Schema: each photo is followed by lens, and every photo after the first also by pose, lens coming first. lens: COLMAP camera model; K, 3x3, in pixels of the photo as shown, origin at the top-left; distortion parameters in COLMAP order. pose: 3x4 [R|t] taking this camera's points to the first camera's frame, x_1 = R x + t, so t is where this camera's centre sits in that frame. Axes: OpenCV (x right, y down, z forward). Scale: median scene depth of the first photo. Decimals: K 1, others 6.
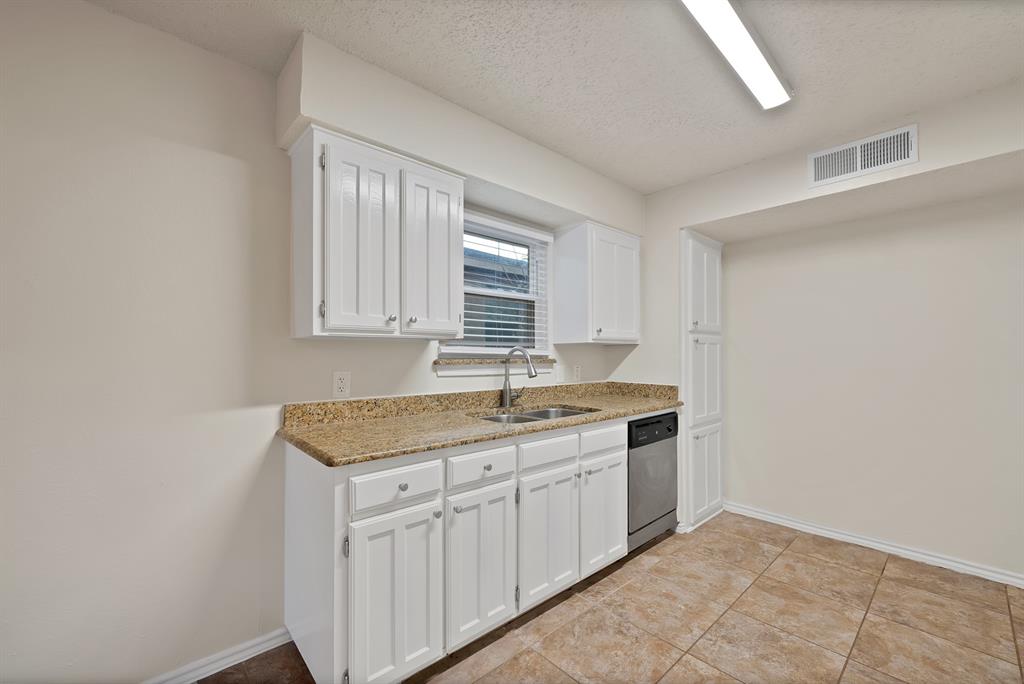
lens RADIAL K [[418.5, 0, 506.4], [0, 418.5, 348.8], [0, 0, 1]] dist [-0.004867, 0.002810]
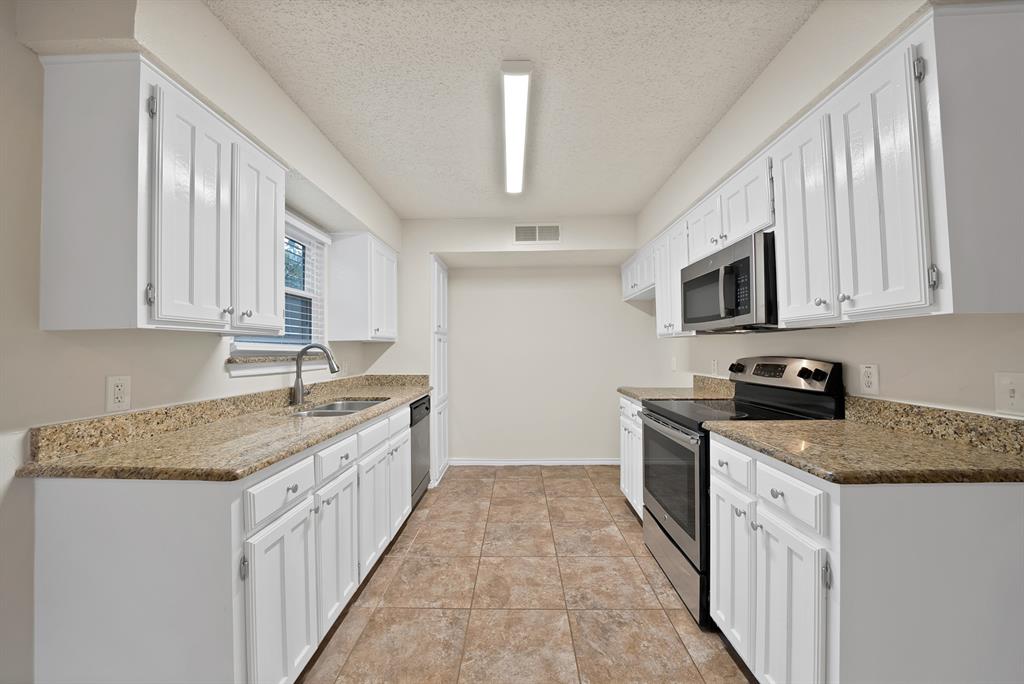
lens RADIAL K [[377.5, 0, 513.2], [0, 377.5, 343.6], [0, 0, 1]] dist [-0.021140, 0.001467]
pose [[0.683152, 0.005221, 0.730257, -0.348755], [-0.001181, 0.999981, -0.006045, -0.000076], [-0.730275, 0.003267, 0.683145, 0.025303]]
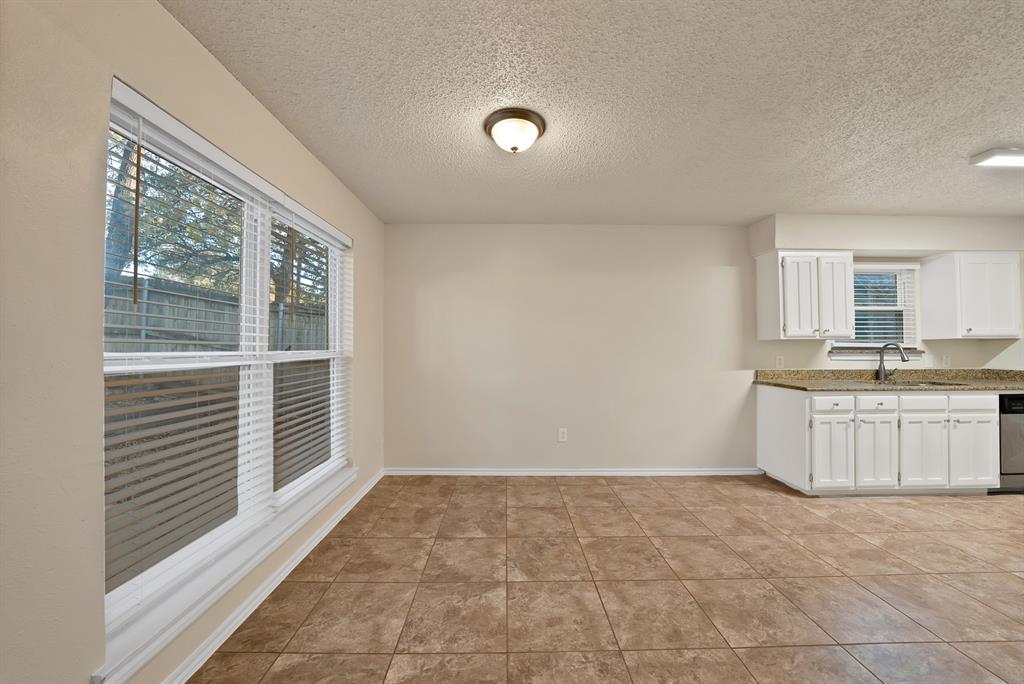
lens RADIAL K [[377.5, 0, 510.4], [0, 377.5, 343.5], [0, 0, 1]] dist [-0.021140, 0.001467]
pose [[0.760010, -0.012081, -0.649800, -0.180921], [0.010985, 0.999923, -0.005743, -0.009568], [0.649819, -0.002773, 0.760084, -1.136774]]
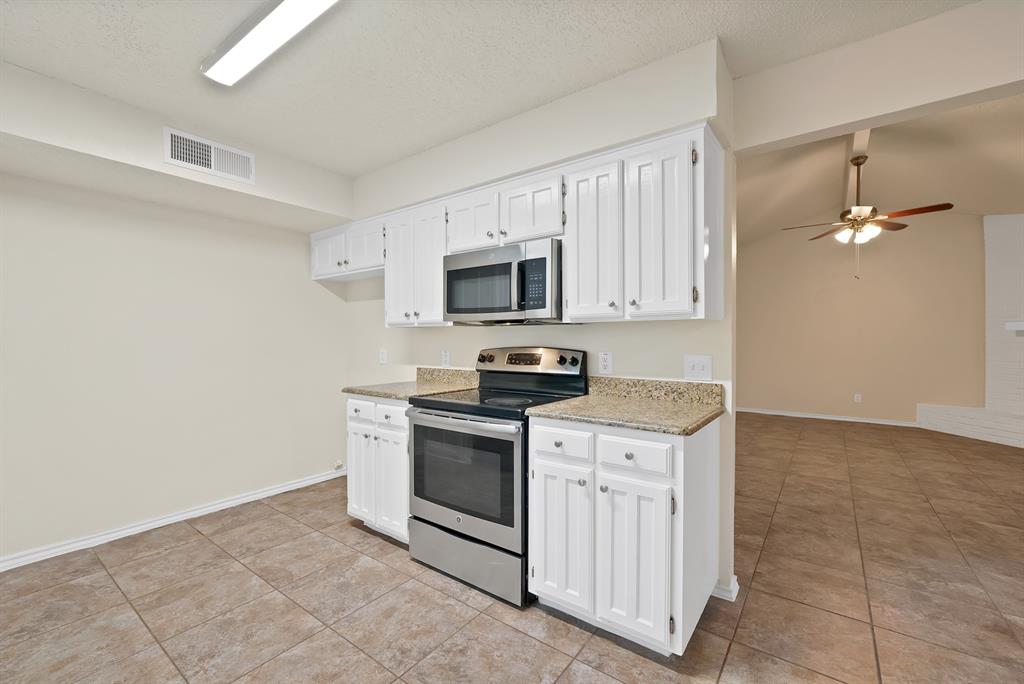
lens RADIAL K [[418.5, 0, 512.5], [0, 418.5, 344.7], [0, 0, 1]] dist [-0.004867, 0.002810]
pose [[-0.195218, -0.010707, 0.980701, -0.386994], [-0.014232, 0.999866, 0.008083, 0.009055], [-0.980657, -0.012379, -0.195344, 0.449515]]
